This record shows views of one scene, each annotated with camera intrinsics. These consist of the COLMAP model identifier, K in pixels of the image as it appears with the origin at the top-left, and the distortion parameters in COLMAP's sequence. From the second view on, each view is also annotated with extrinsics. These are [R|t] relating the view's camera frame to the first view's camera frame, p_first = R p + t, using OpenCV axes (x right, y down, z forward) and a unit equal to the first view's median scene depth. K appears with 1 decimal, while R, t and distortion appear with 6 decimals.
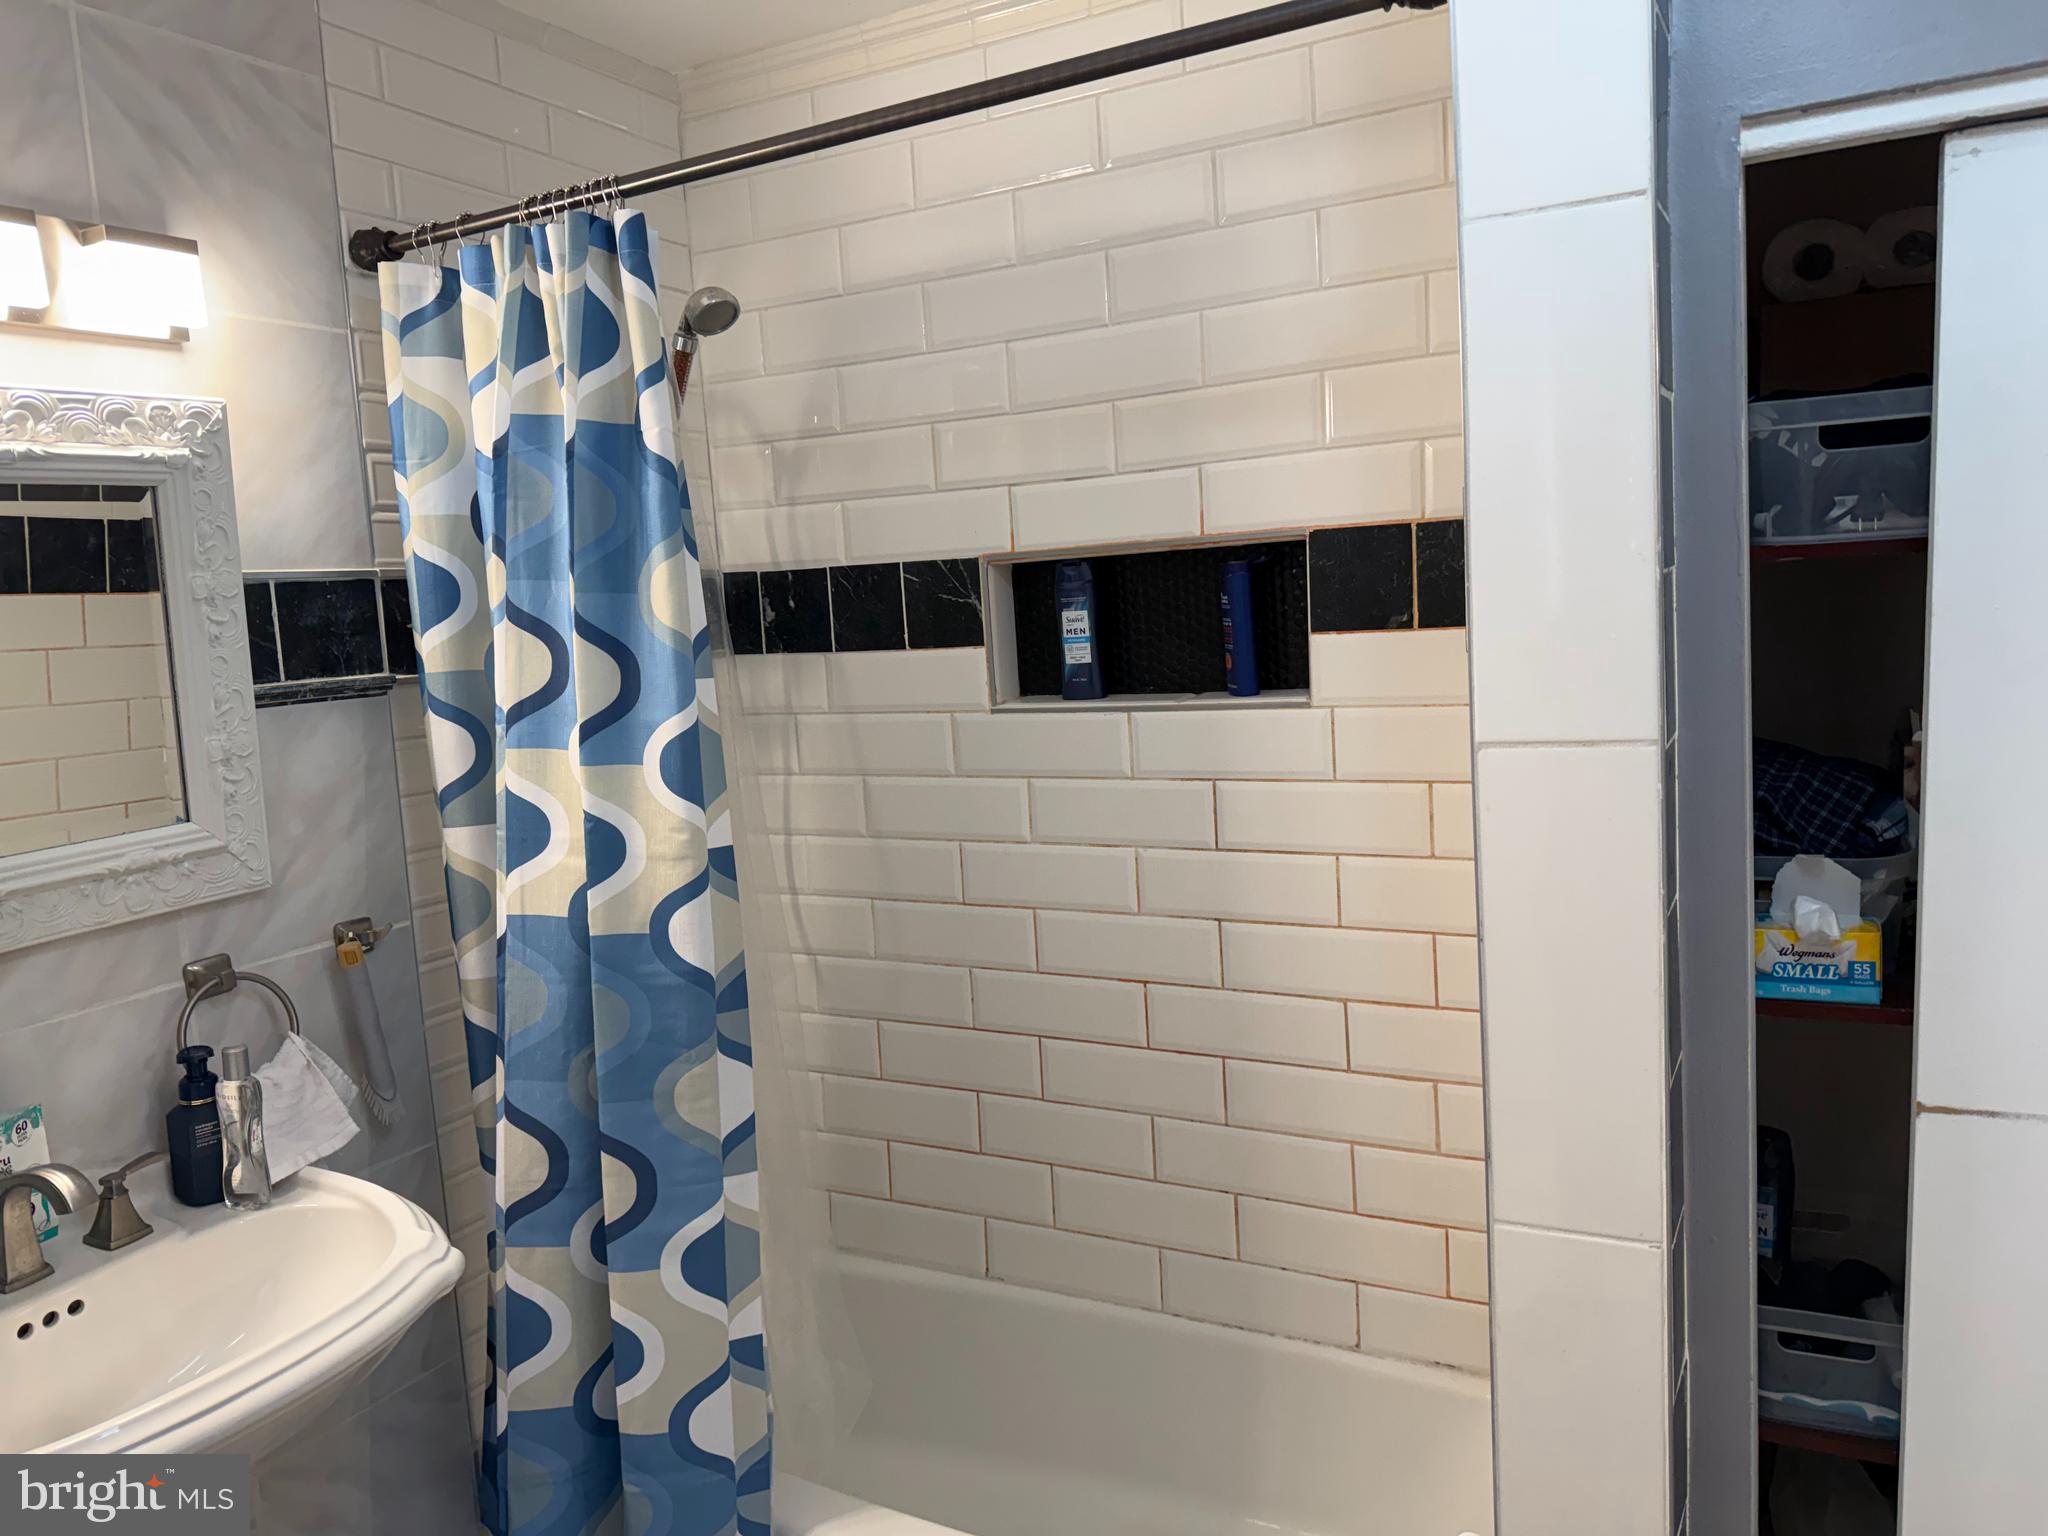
lens RADIAL K [[1436.7, 0, 1035.7], [0, 1436.7, 732.6], [0, 0, 1]] dist [0.031654, -0.041746]
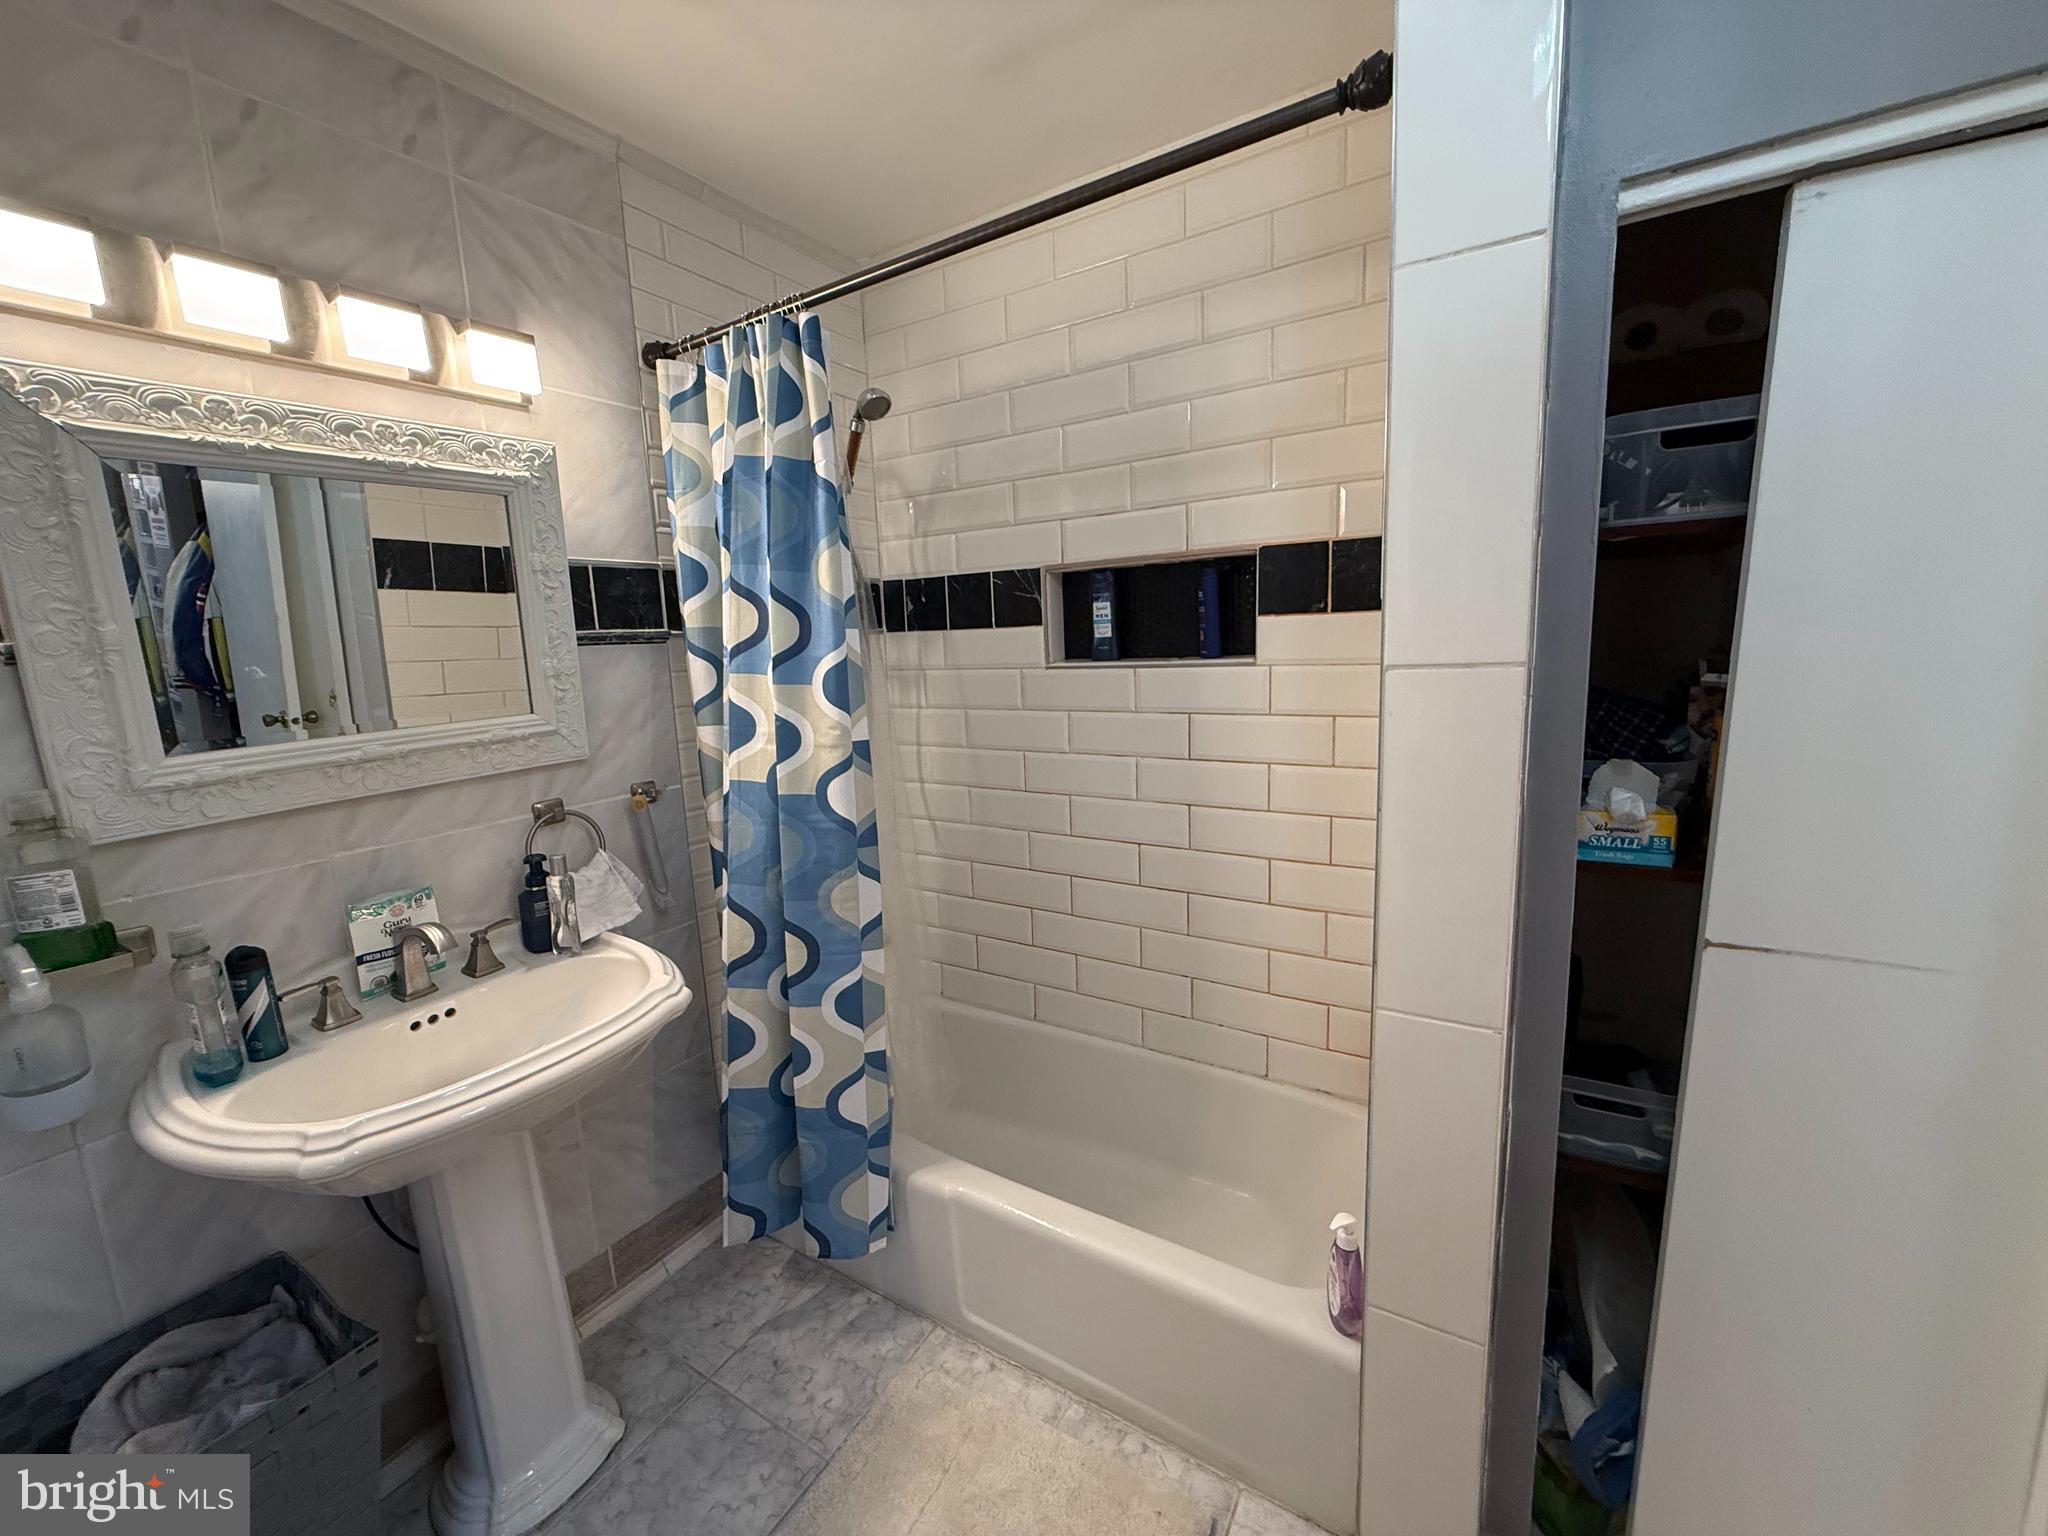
lens RADIAL K [[807.5, 0, 1026.3], [0, 807.5, 758.1], [0, 0, 1]] dist [-0.003310, 0.000552]
pose [[0.996873, 0.030936, -0.072708, 0.018741], [-0.026944, 0.998108, 0.055262, 0.045316], [0.074280, -0.053130, 0.995821, 0.152306]]
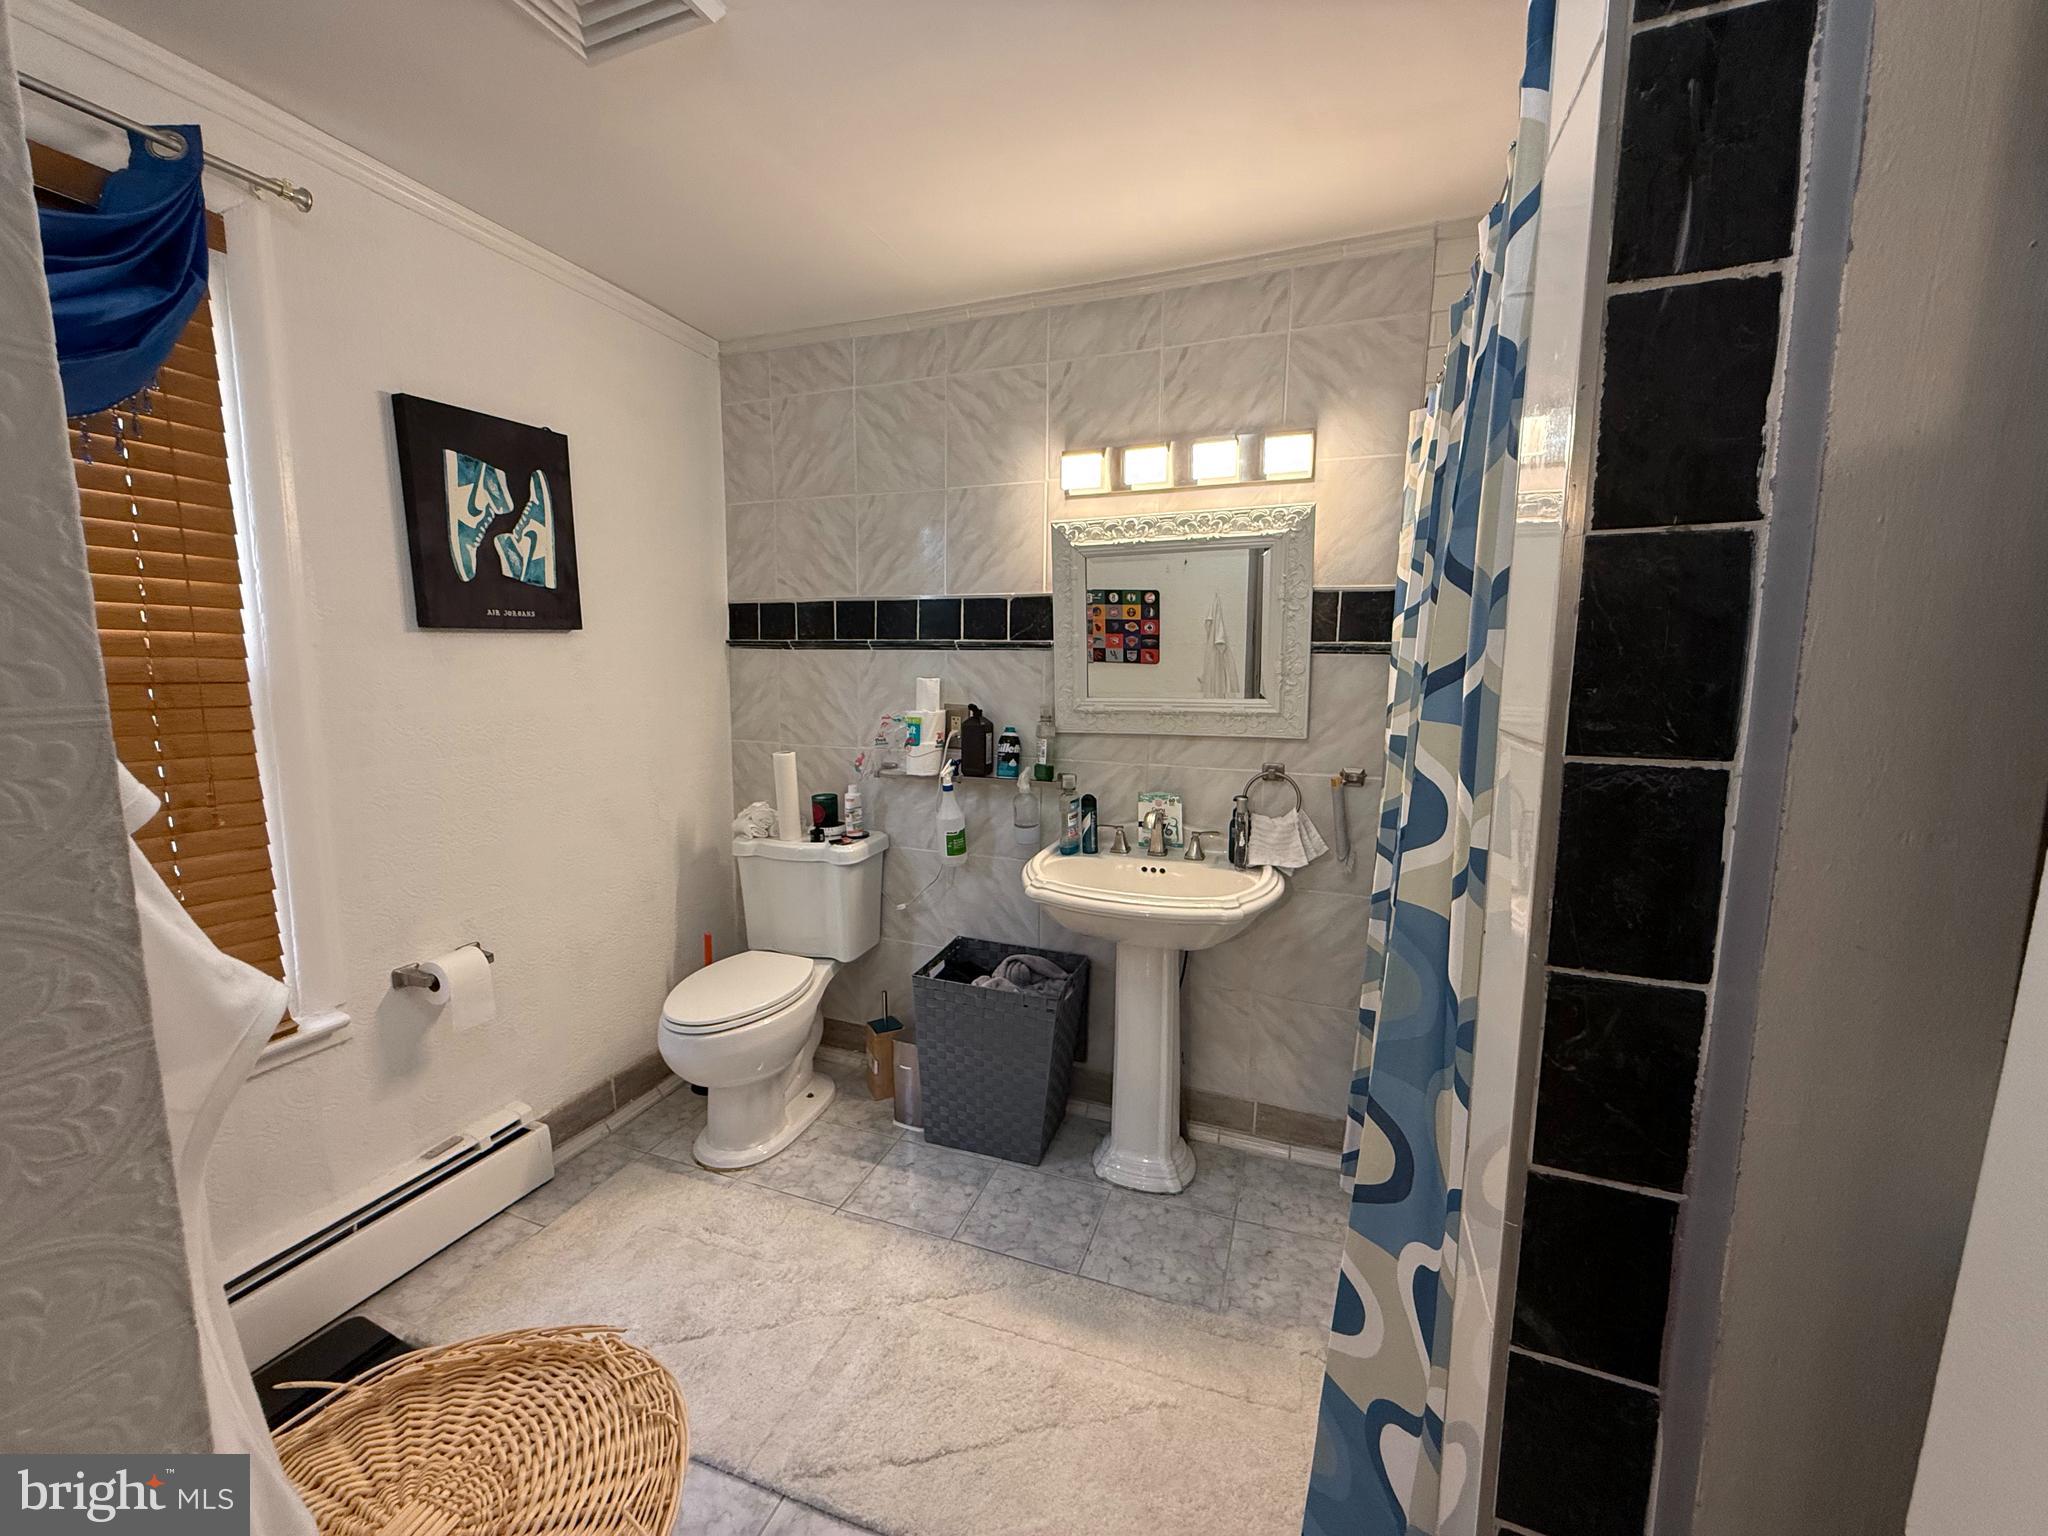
lens RADIAL K [[807.5, 0, 1008.6], [0, 807.5, 749.6], [0, 0, 1]] dist [-0.003310, 0.000552]
pose [[0.102243, 0.183262, -0.977733, 0.592505], [-0.118082, 0.978170, 0.170996, -0.028427], [0.987726, 0.097970, 0.121651, 0.446753]]
